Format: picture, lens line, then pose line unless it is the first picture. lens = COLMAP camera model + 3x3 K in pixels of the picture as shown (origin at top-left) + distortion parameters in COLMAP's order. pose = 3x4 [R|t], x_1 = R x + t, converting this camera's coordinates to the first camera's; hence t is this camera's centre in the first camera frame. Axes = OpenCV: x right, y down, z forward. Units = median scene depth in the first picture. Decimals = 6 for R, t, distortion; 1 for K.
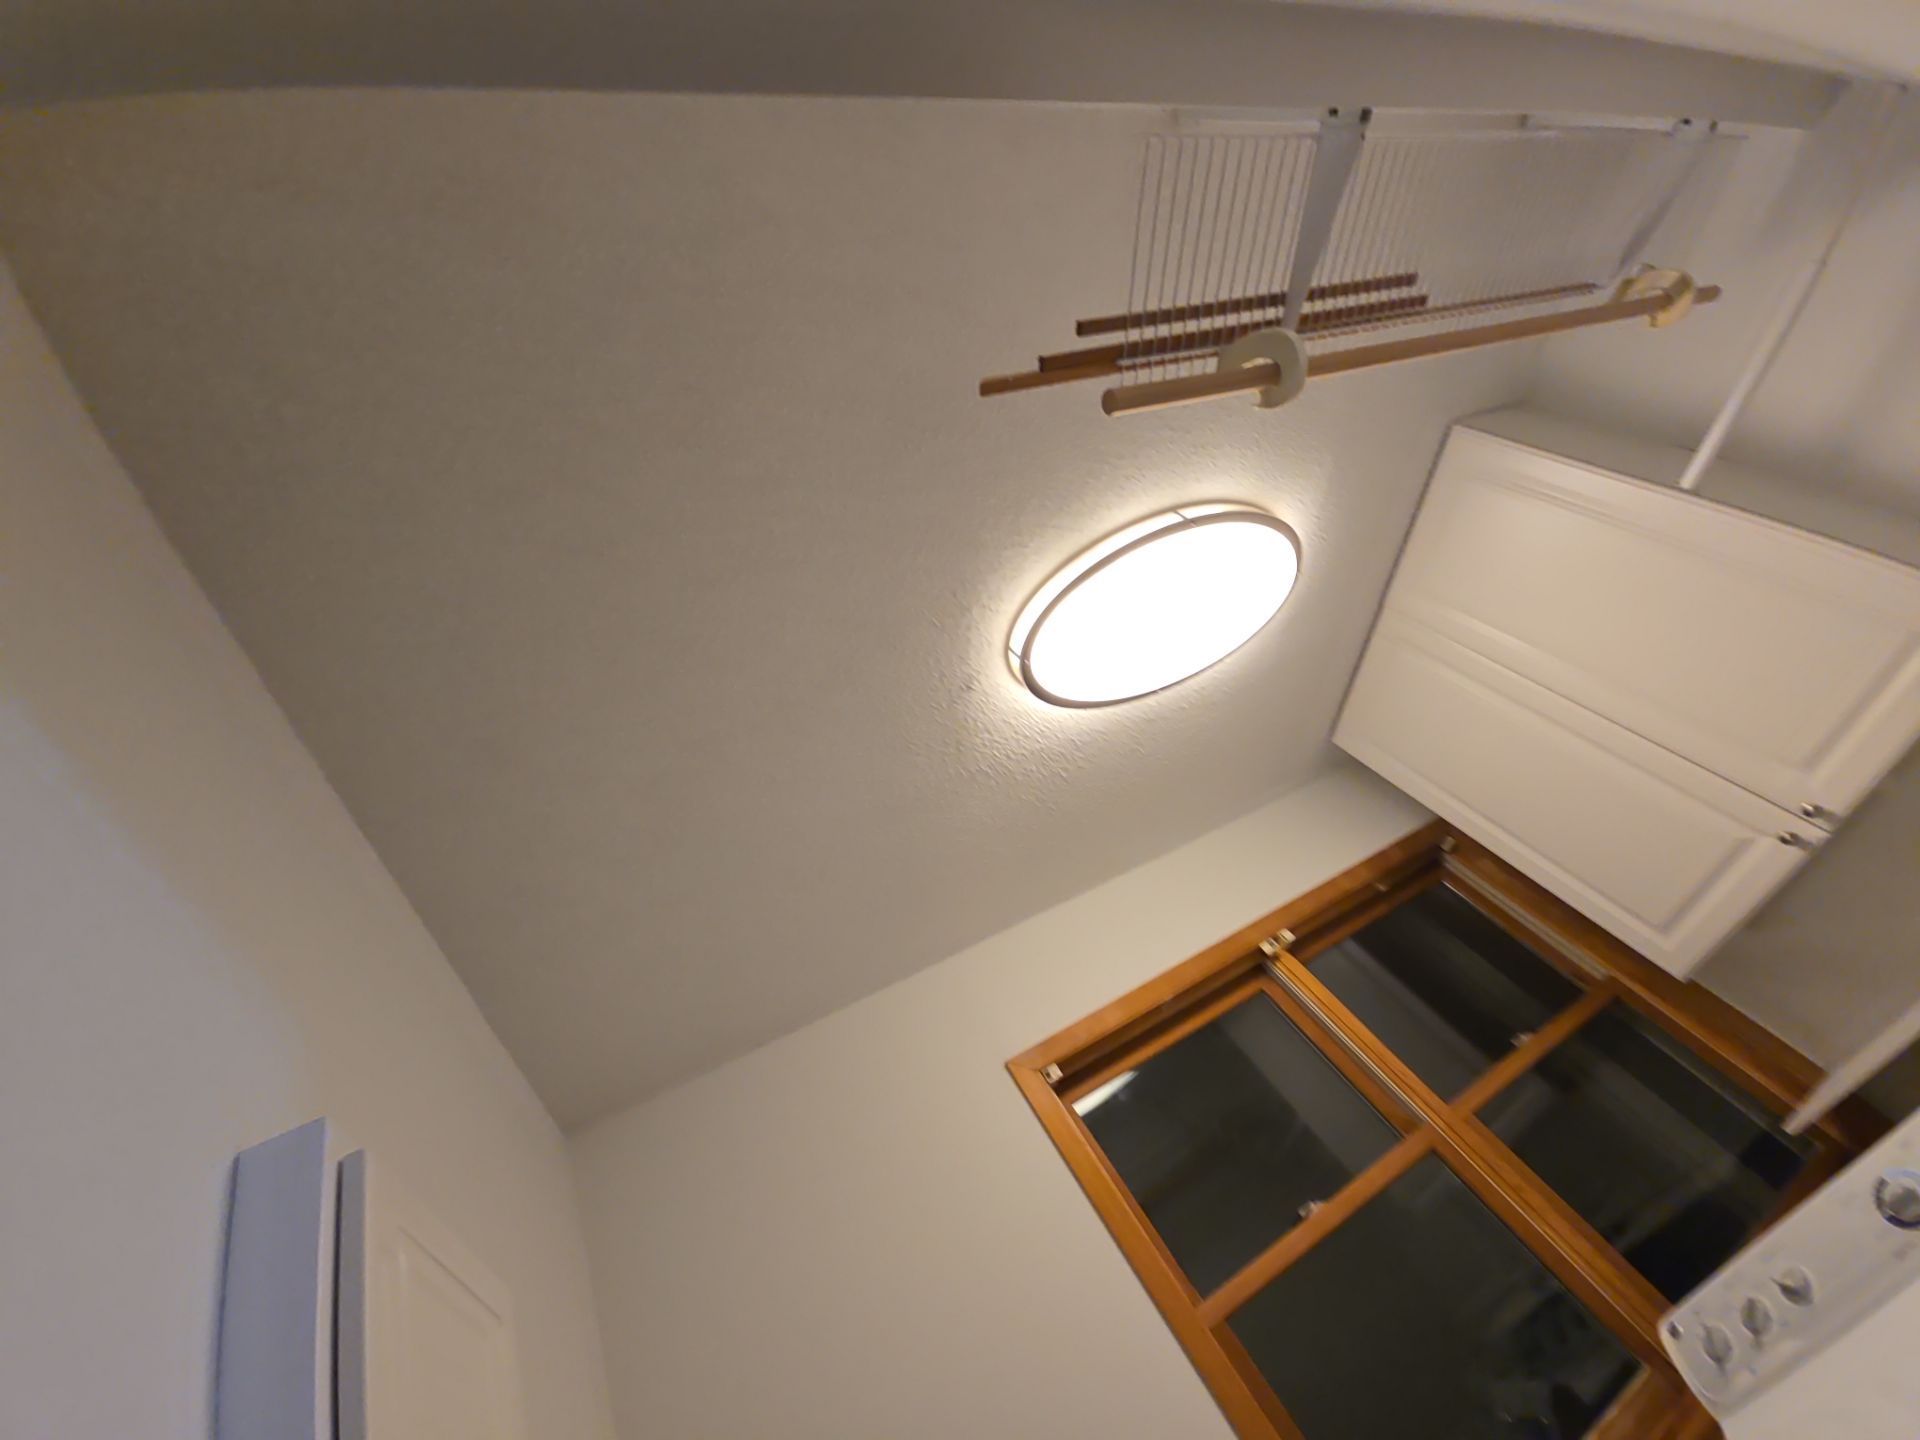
lens RADIAL K [[778.1, 0, 968.0], [0, 778.1, 721.9], [0, 0, 1]] dist [0.009986, -0.008949]
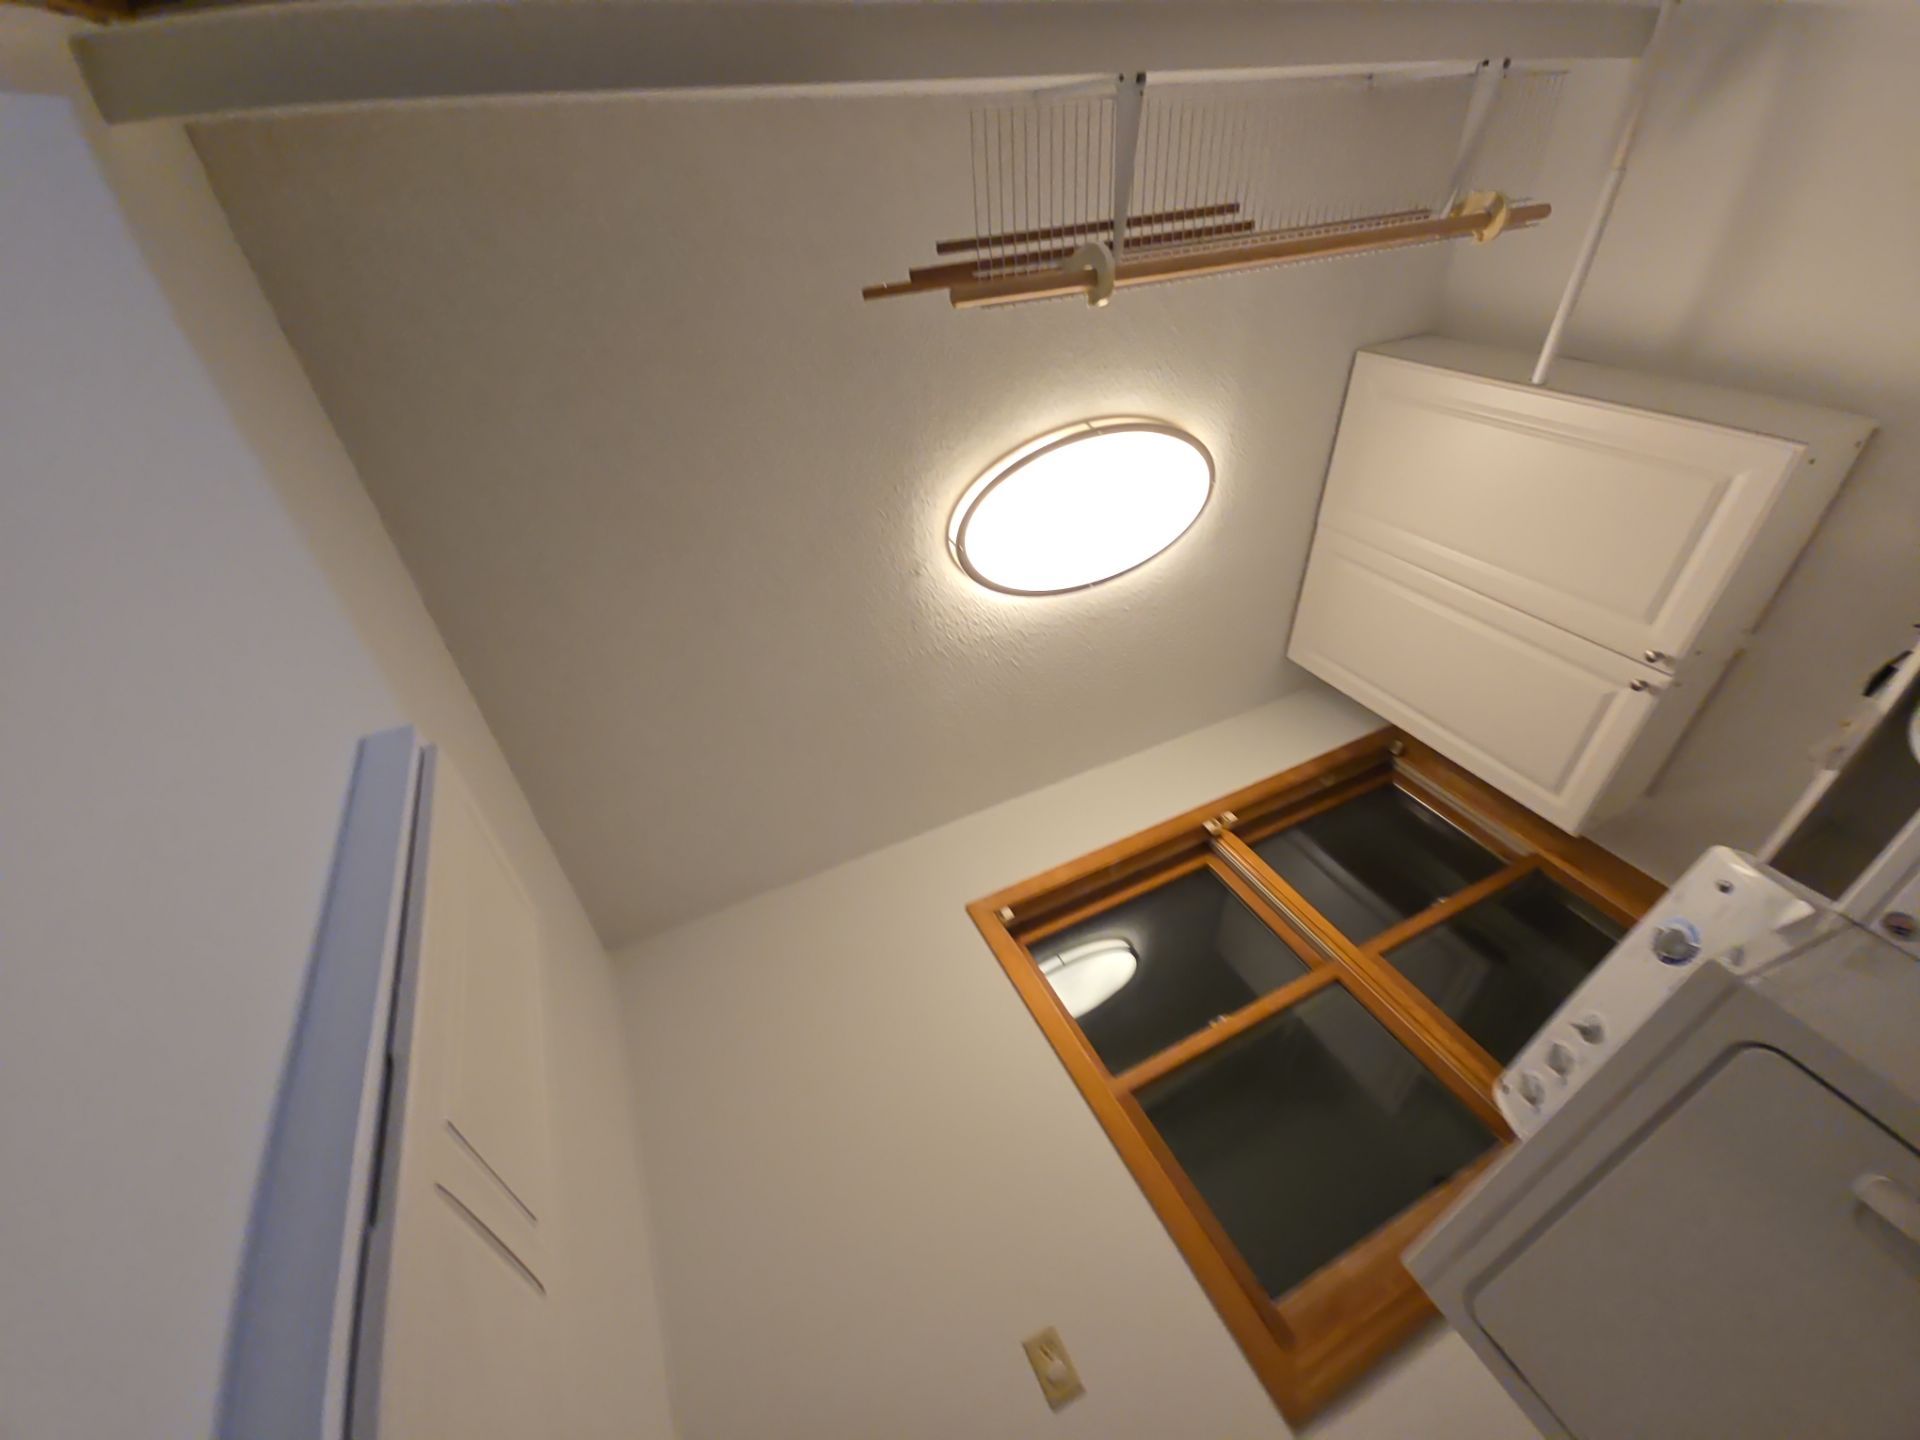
lens RADIAL K [[778.5, 0, 968.5], [0, 778.5, 716.8], [0, 0, 1]] dist [0.002644, 0.000016]
pose [[0.996198, -0.011398, -0.086369, 0.184316], [0.009394, 0.999678, -0.023573, 0.211337], [0.086610, 0.022672, 0.995984, -0.205153]]
